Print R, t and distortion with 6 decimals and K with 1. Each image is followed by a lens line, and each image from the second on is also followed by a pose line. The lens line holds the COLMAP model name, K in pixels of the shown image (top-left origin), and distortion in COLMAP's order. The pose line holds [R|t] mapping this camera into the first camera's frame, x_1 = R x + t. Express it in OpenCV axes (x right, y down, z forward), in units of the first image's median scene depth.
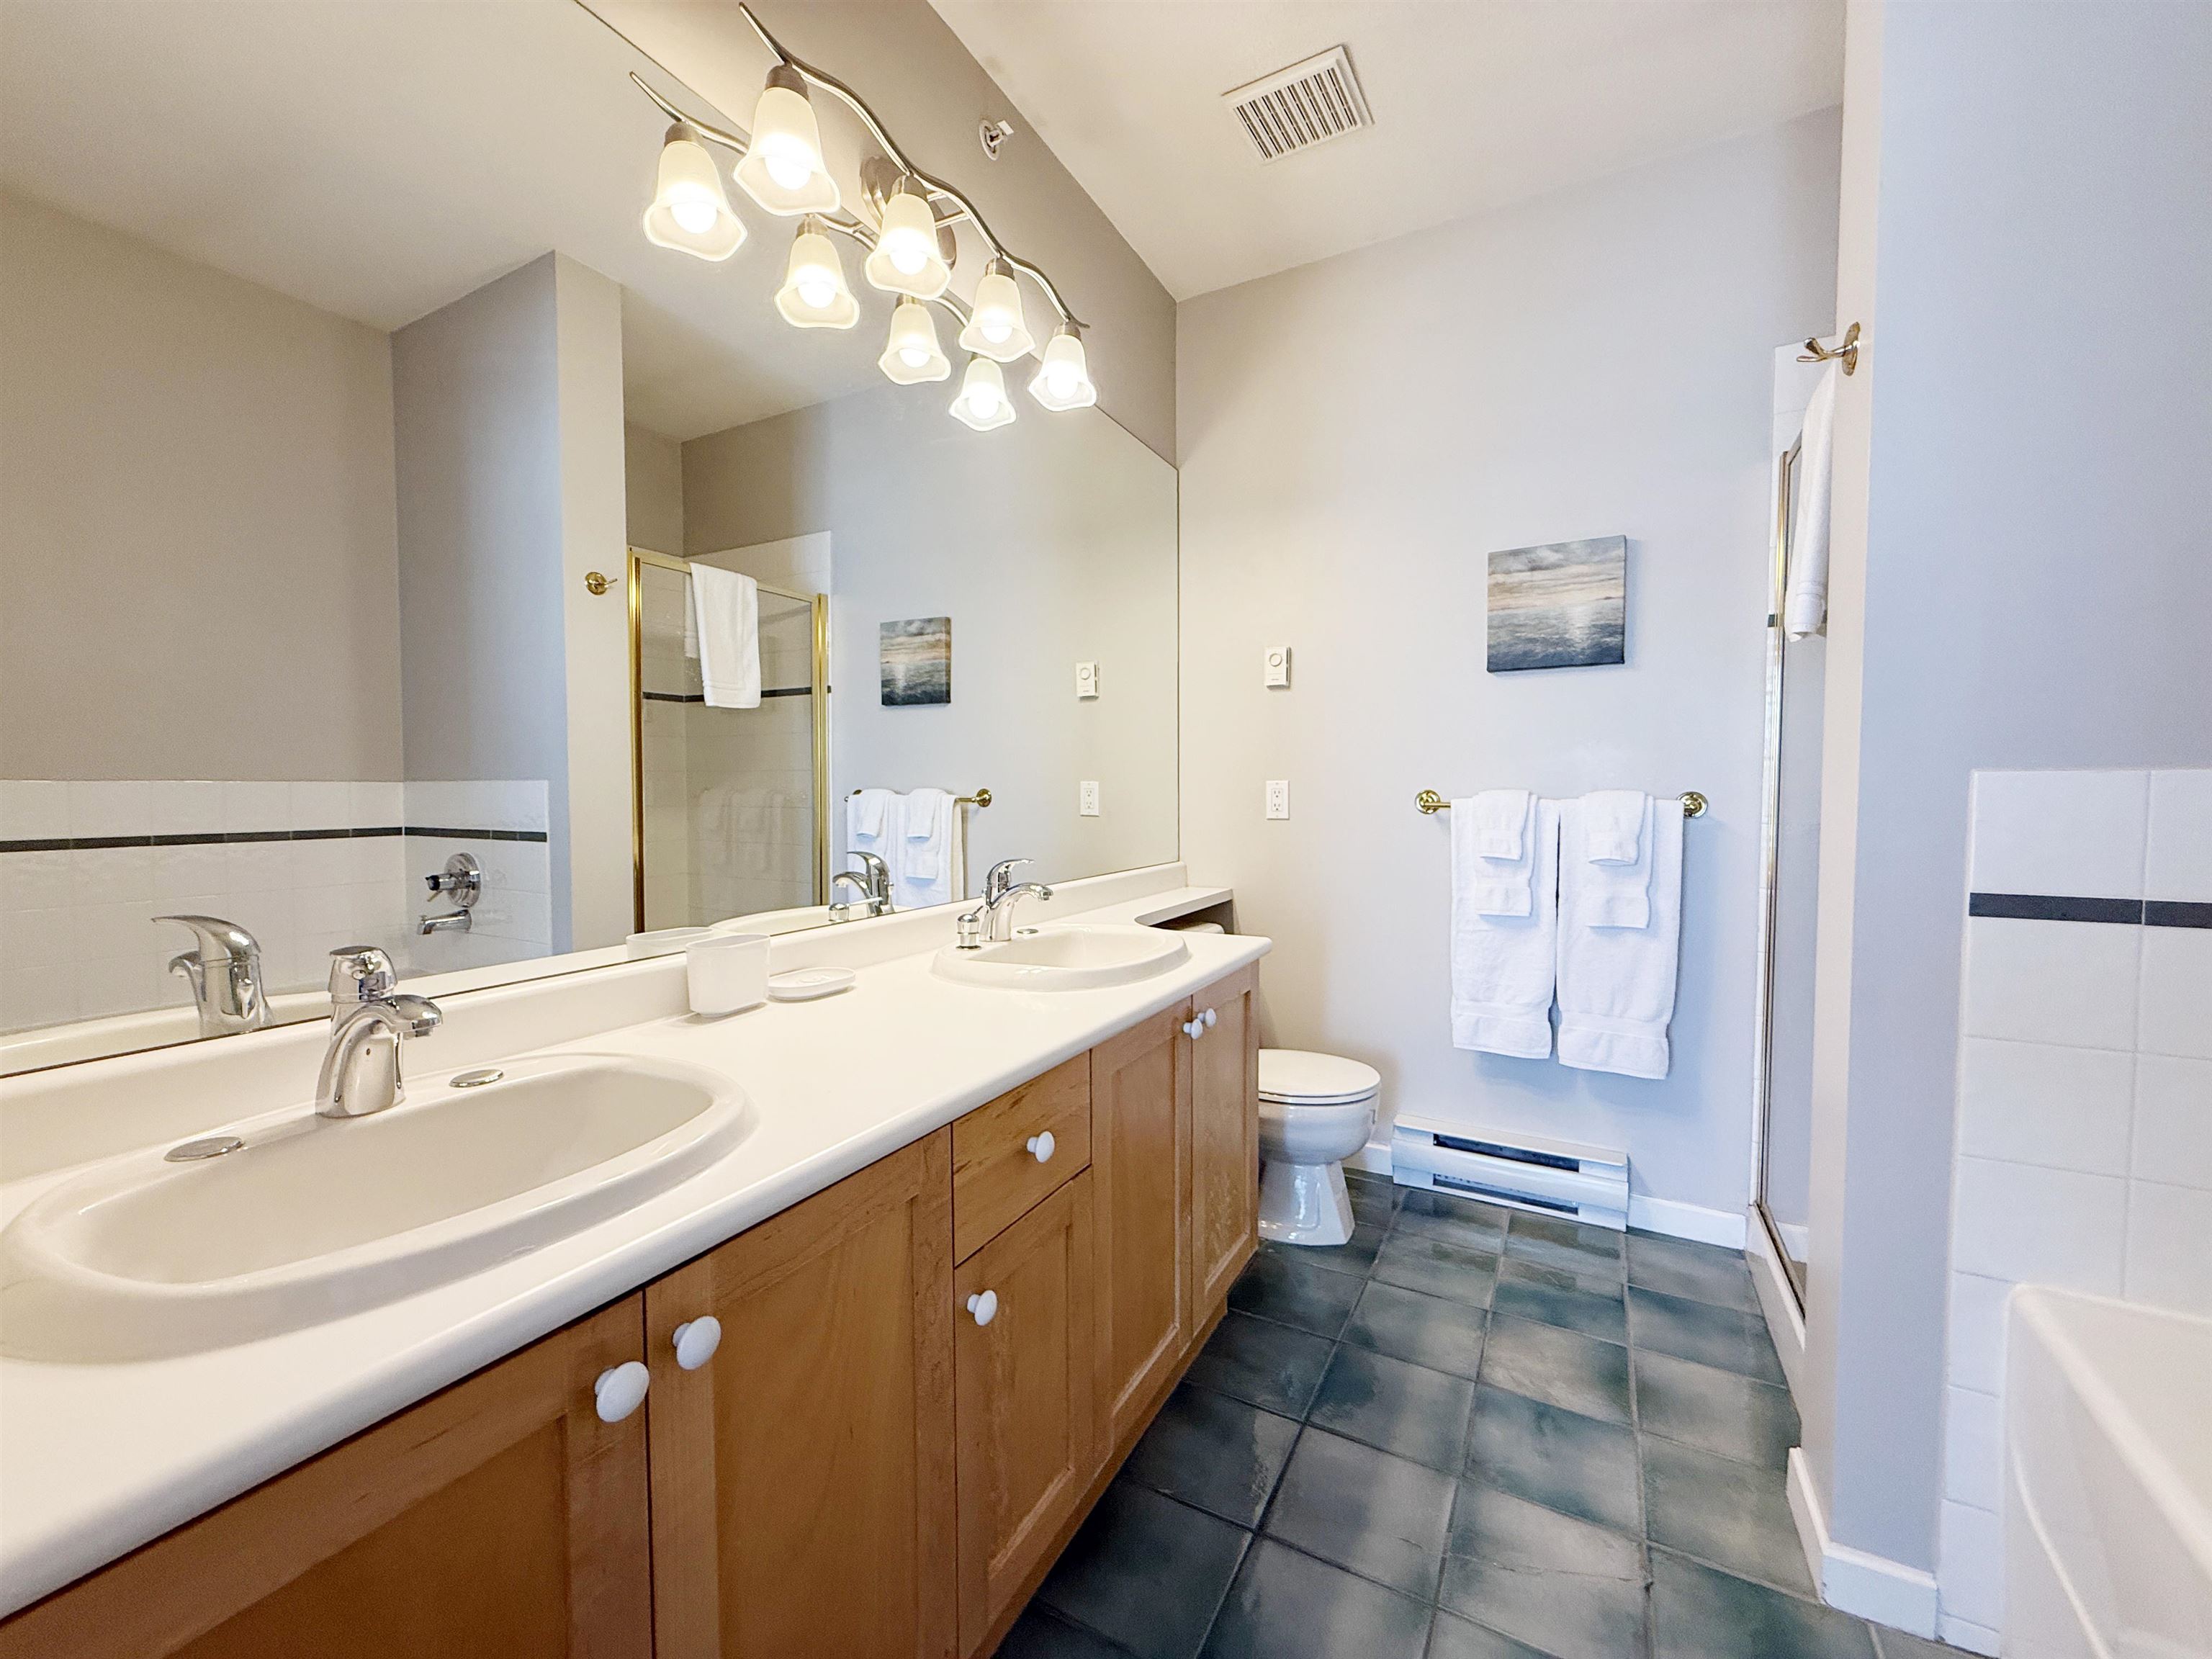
lens RADIAL K [[884.1, 0, 1100.3], [0, 884.1, 829.3], [0, 0, 1]] dist [0.000393, 0.000170]
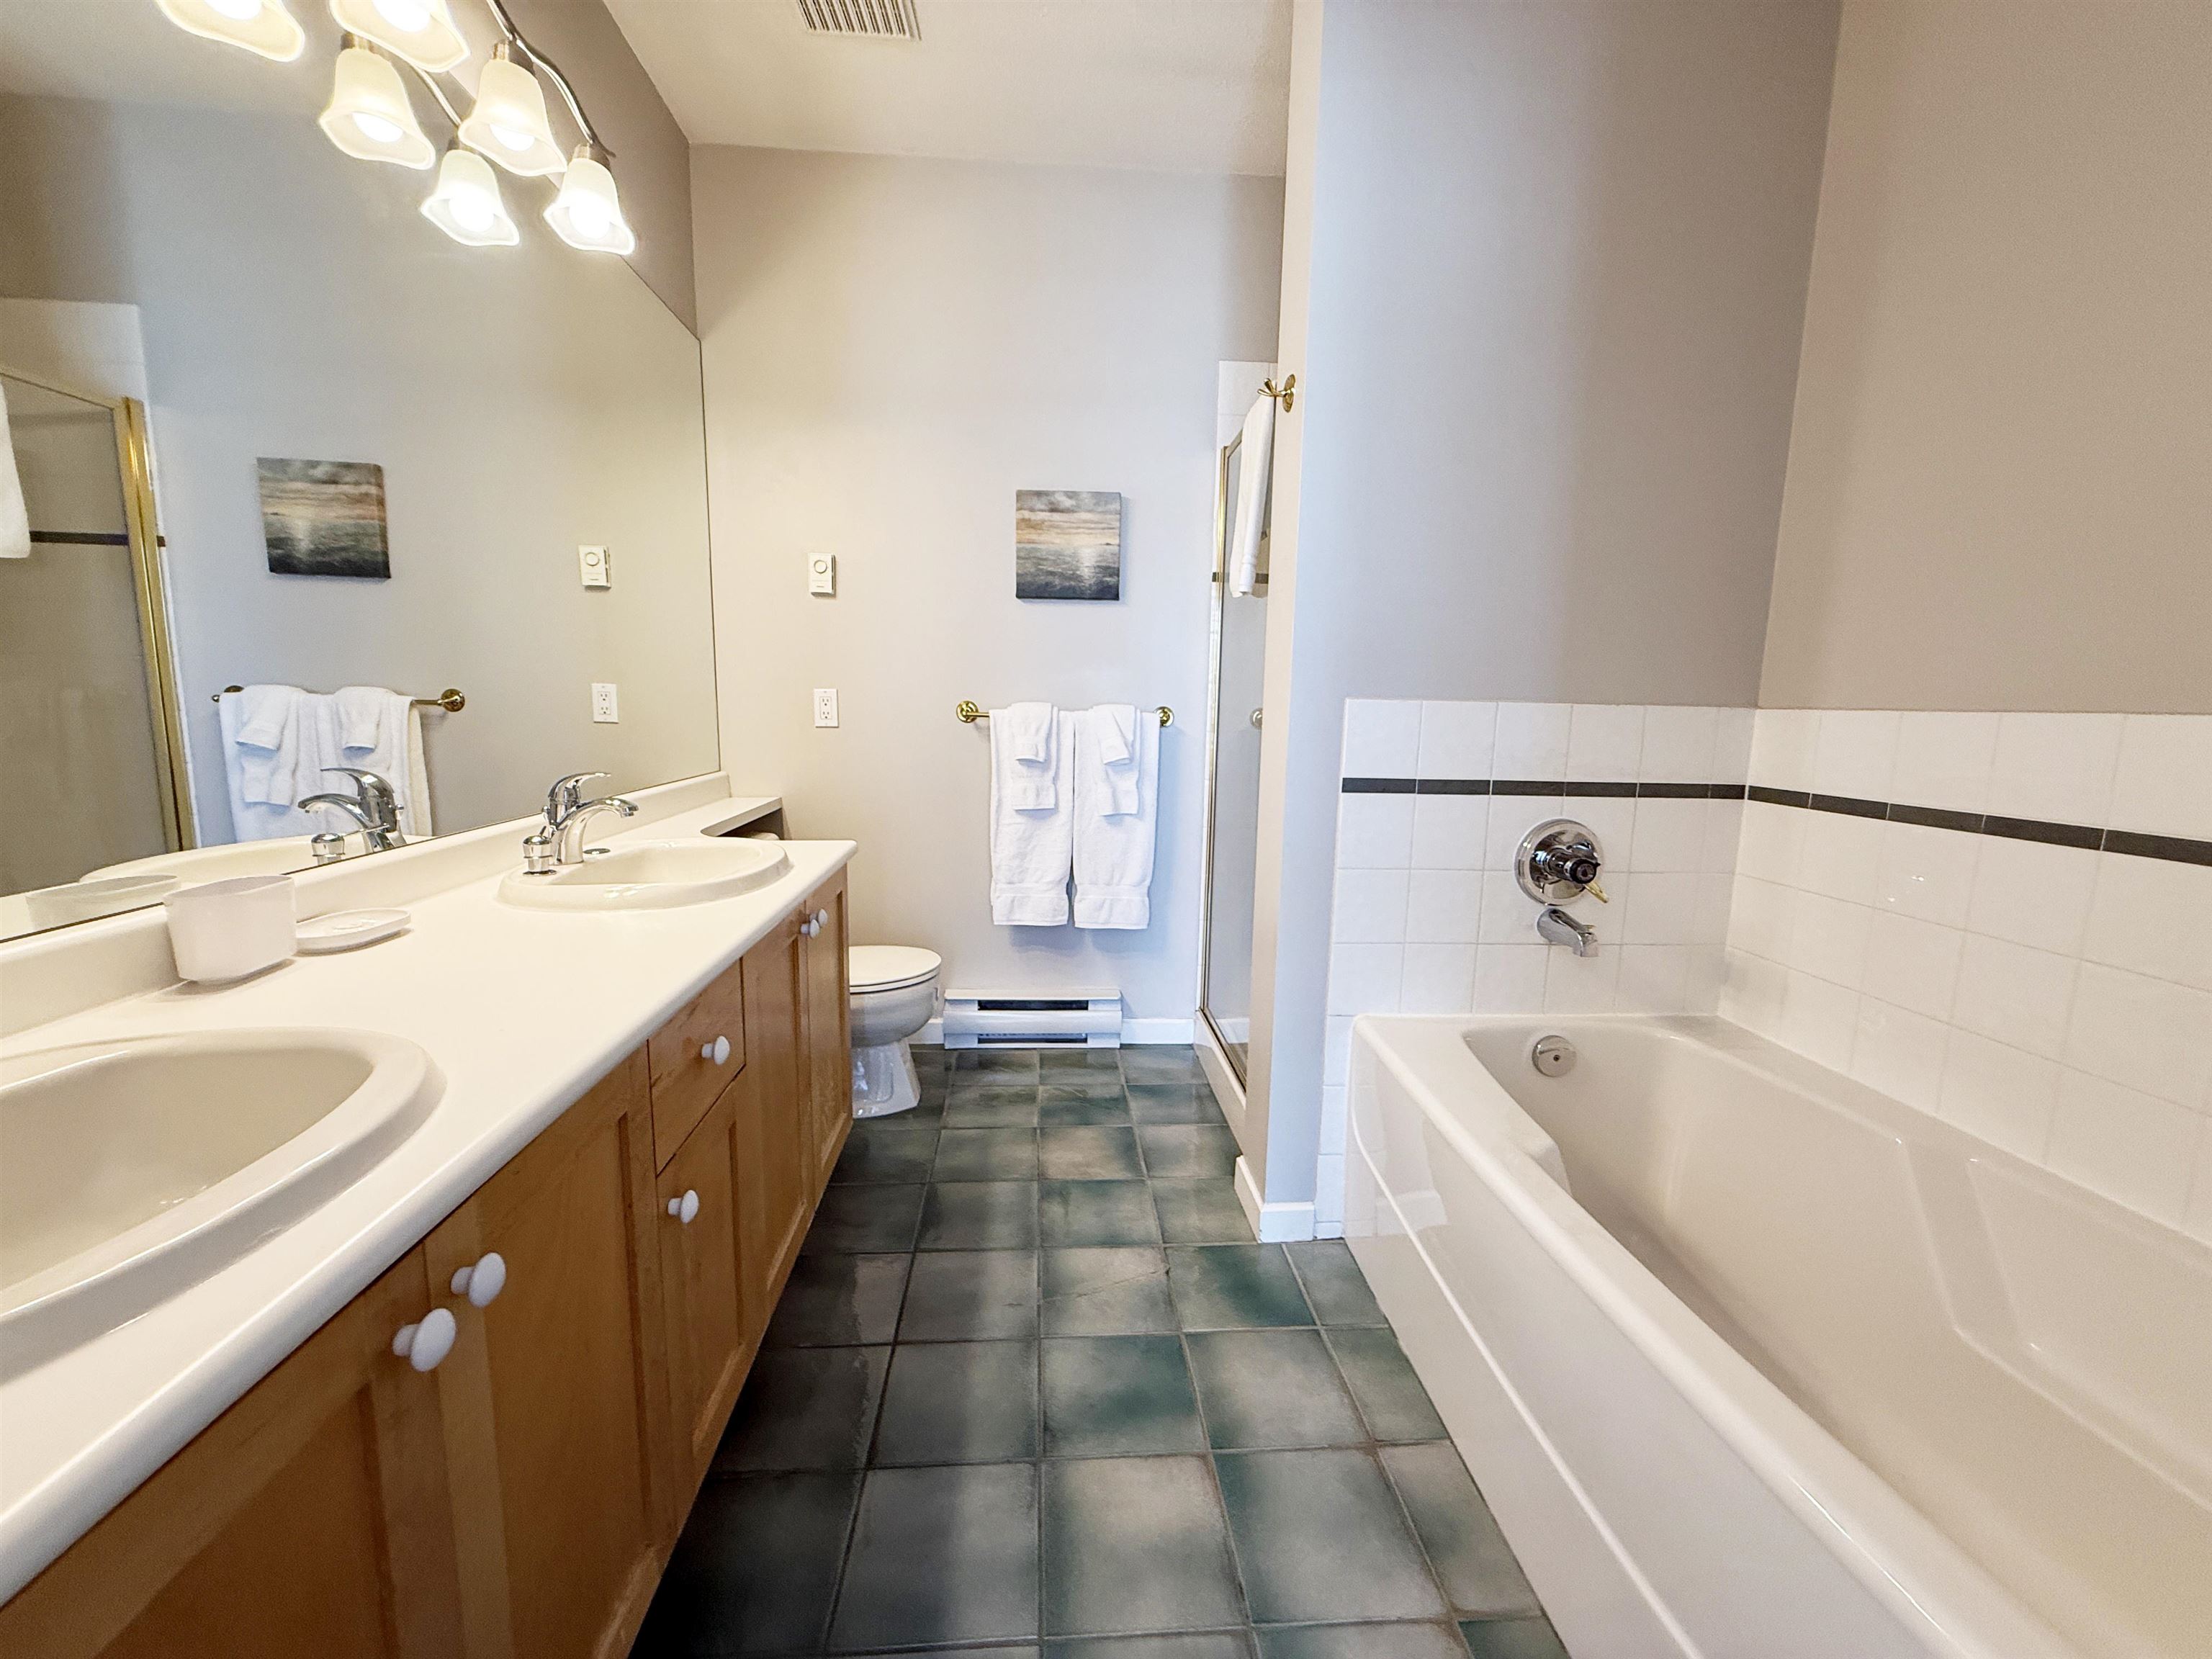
lens RADIAL K [[884.1, 0, 1100.3], [0, 884.1, 829.3], [0, 0, 1]] dist [0.000393, 0.000170]
pose [[0.838355, -0.061057, 0.541695, -0.119524], [0.003172, 0.994237, 0.107156, -0.003149], [-0.545116, -0.088117, 0.833717, -0.039478]]
